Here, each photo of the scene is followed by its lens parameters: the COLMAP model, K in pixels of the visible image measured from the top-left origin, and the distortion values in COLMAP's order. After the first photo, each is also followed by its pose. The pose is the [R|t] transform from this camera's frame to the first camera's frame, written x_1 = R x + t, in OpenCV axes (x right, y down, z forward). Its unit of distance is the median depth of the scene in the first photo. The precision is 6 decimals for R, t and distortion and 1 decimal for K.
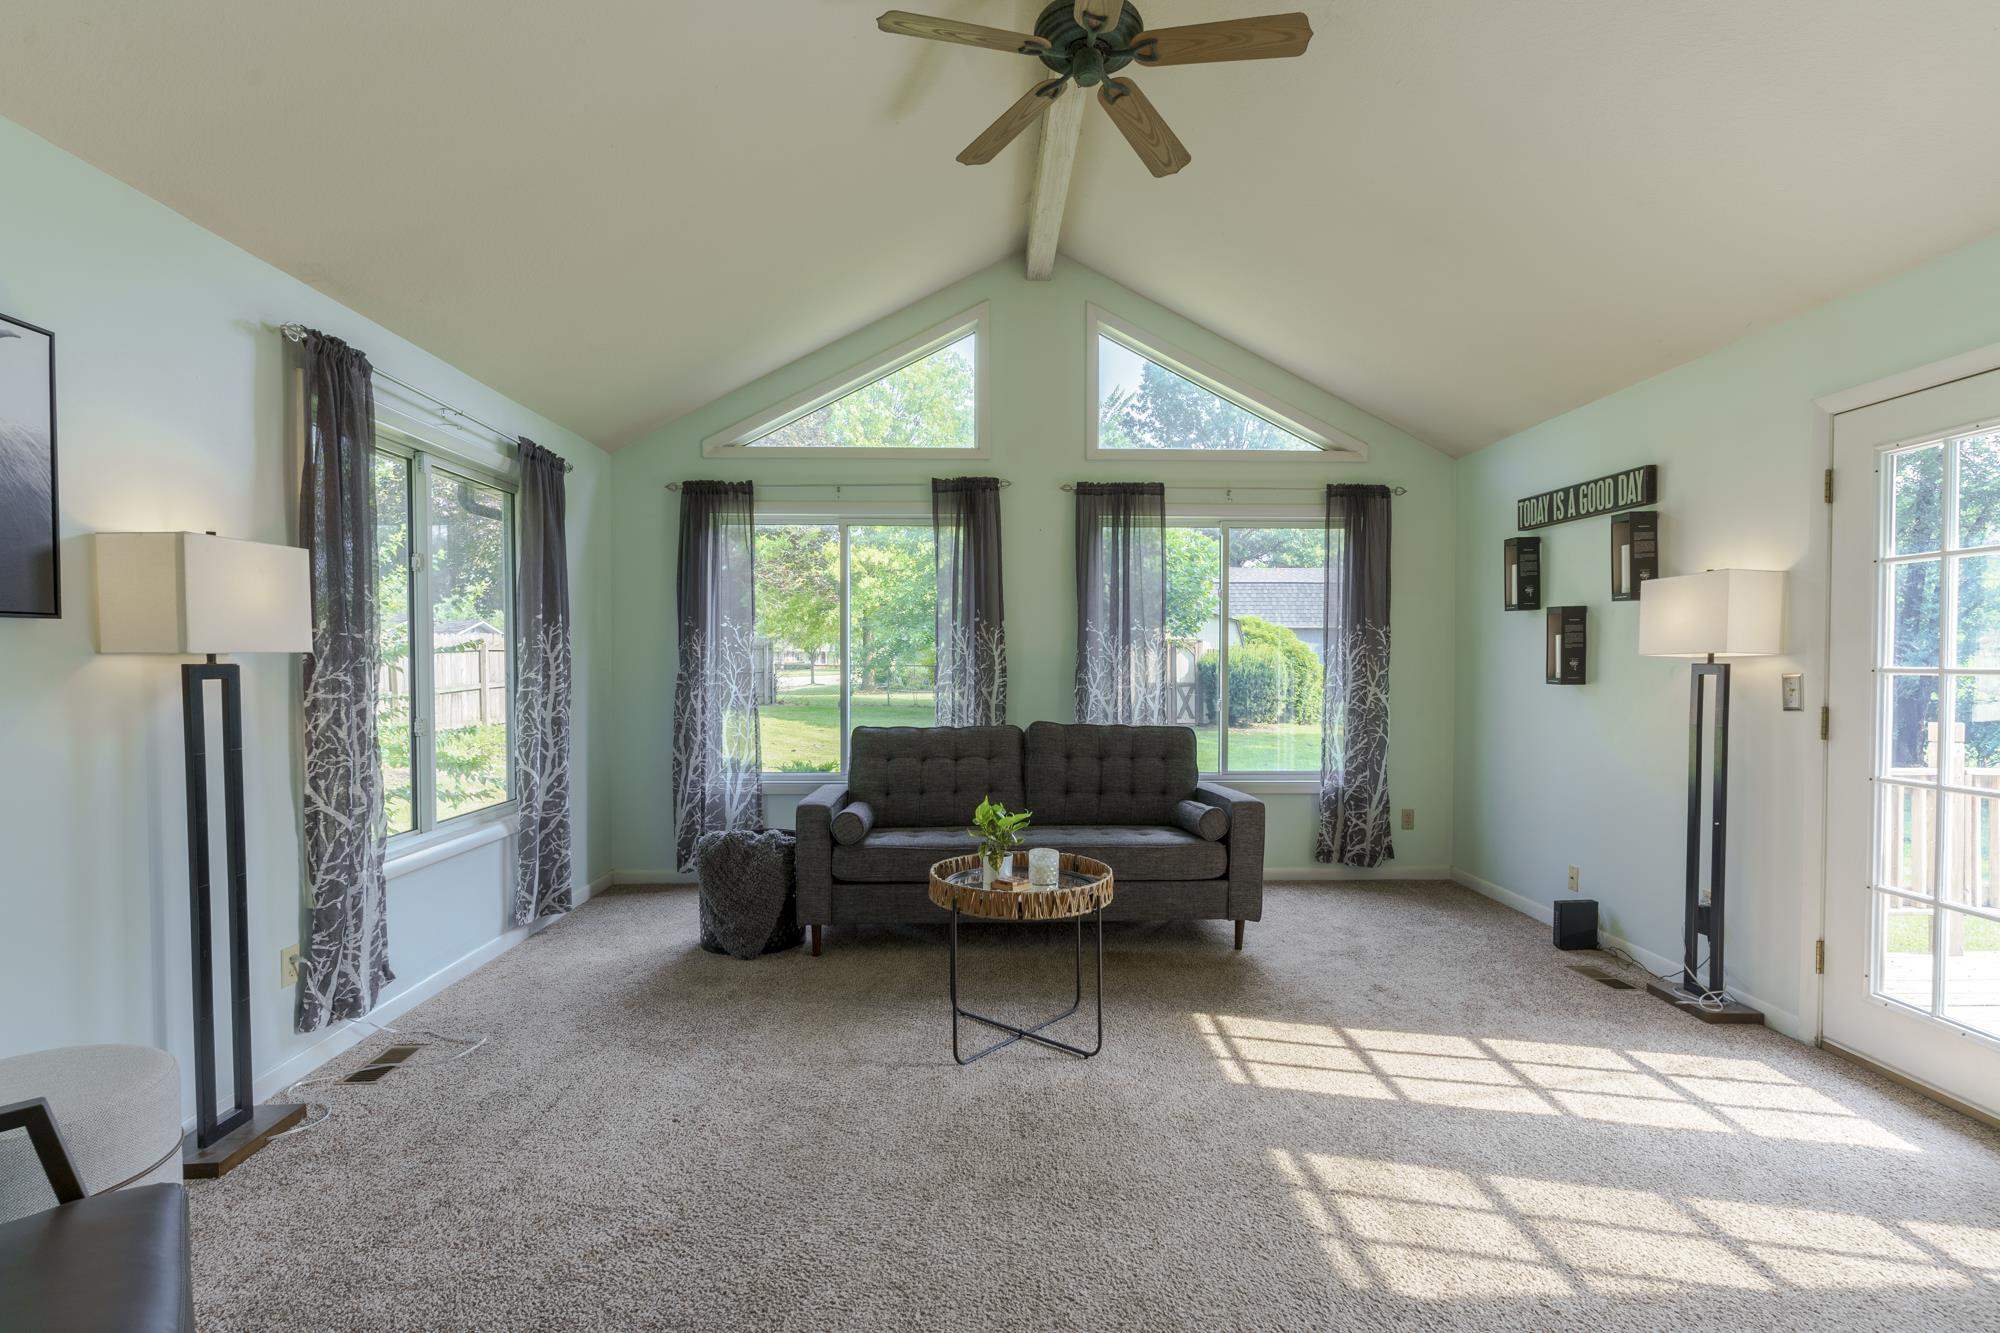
lens RADIAL K [[985.0, 0, 979.6], [0, 985.0, 676.9], [0, 0, 1]] dist [0.001626, 0.000049]
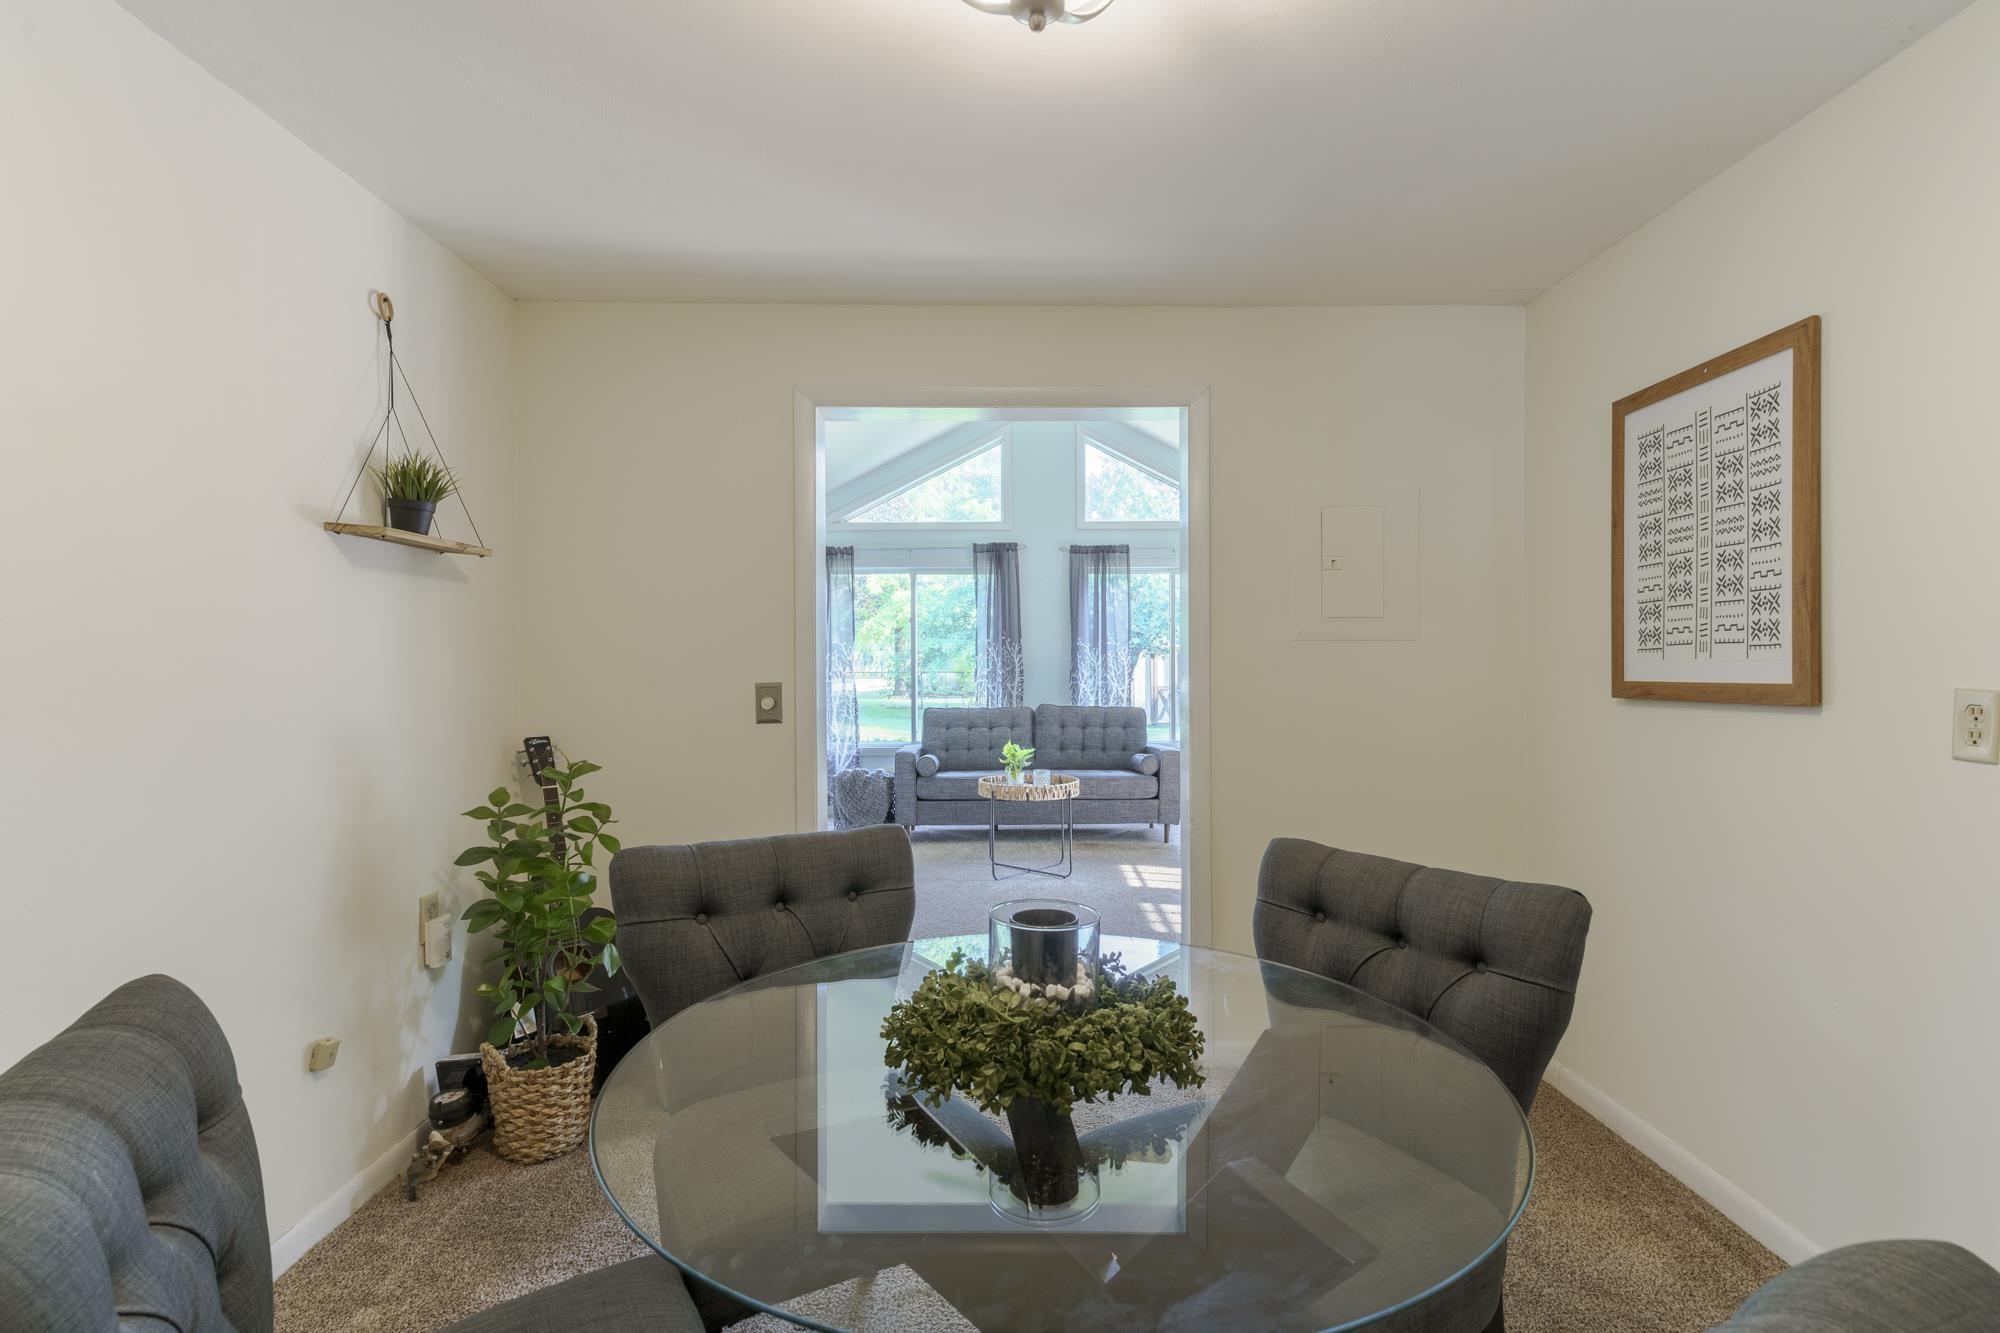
lens RADIAL K [[985.0, 0, 990.6], [0, 985.0, 668.1], [0, 0, 1]] dist [0.001626, 0.000049]
pose [[0.999873, -0.005696, -0.014889, 0.000011], [0.005459, 0.999858, -0.015936, 0.012809], [0.014977, 0.015853, 0.999762, -0.563248]]
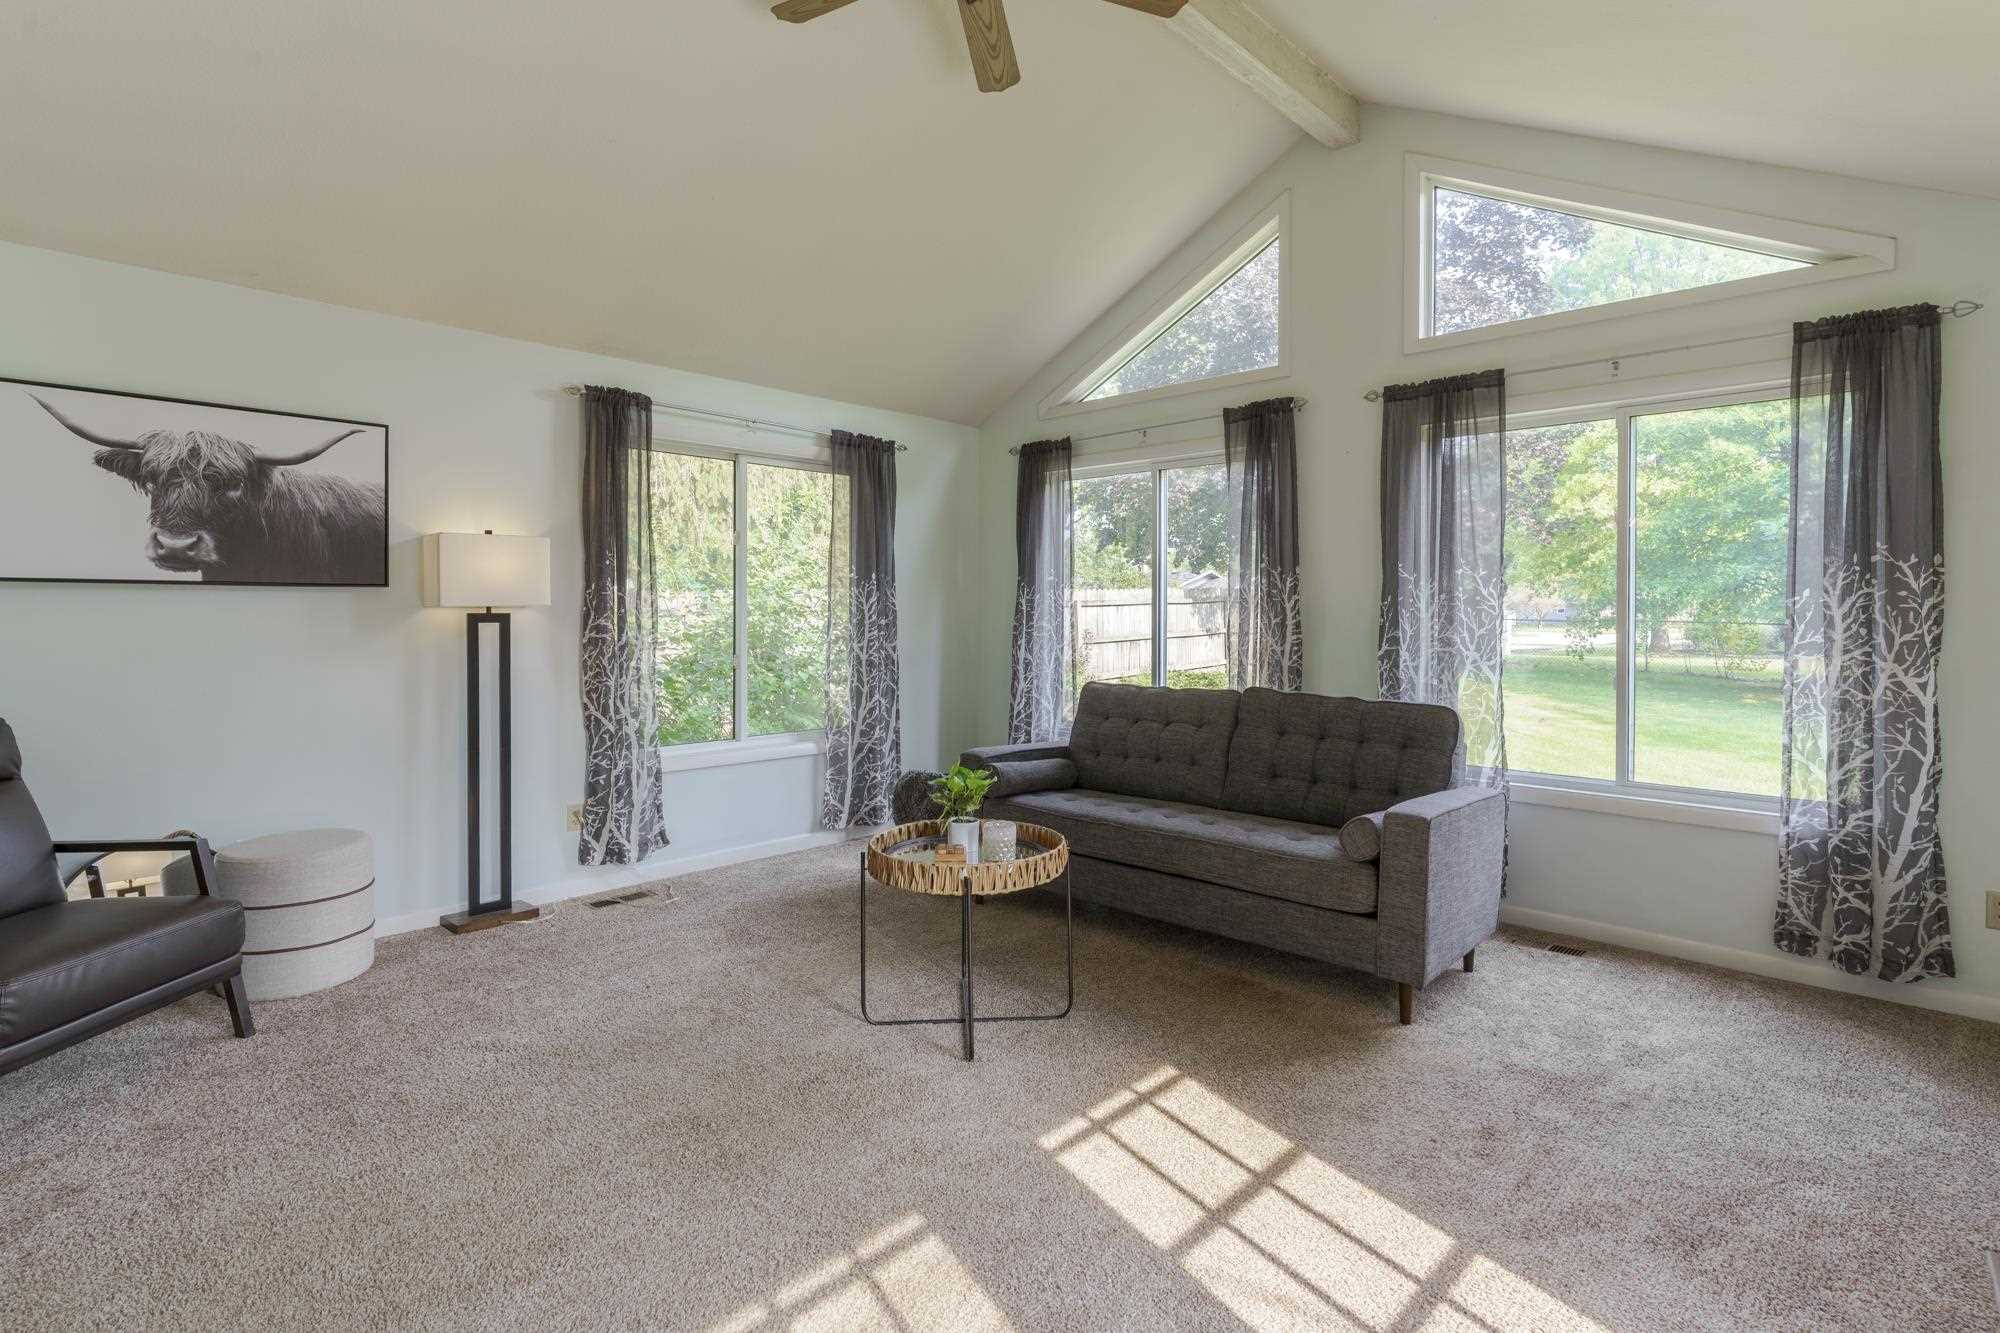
lens RADIAL K [[985.0, 0, 953.6], [0, 985.0, 613.5], [0, 0, 1]] dist [0.001626, 0.000049]
pose [[0.694368, 0.003713, -0.719611, 0.491385], [-0.015945, 0.999821, -0.010228, -0.004524], [0.719443, 0.018576, 0.694303, 0.244061]]
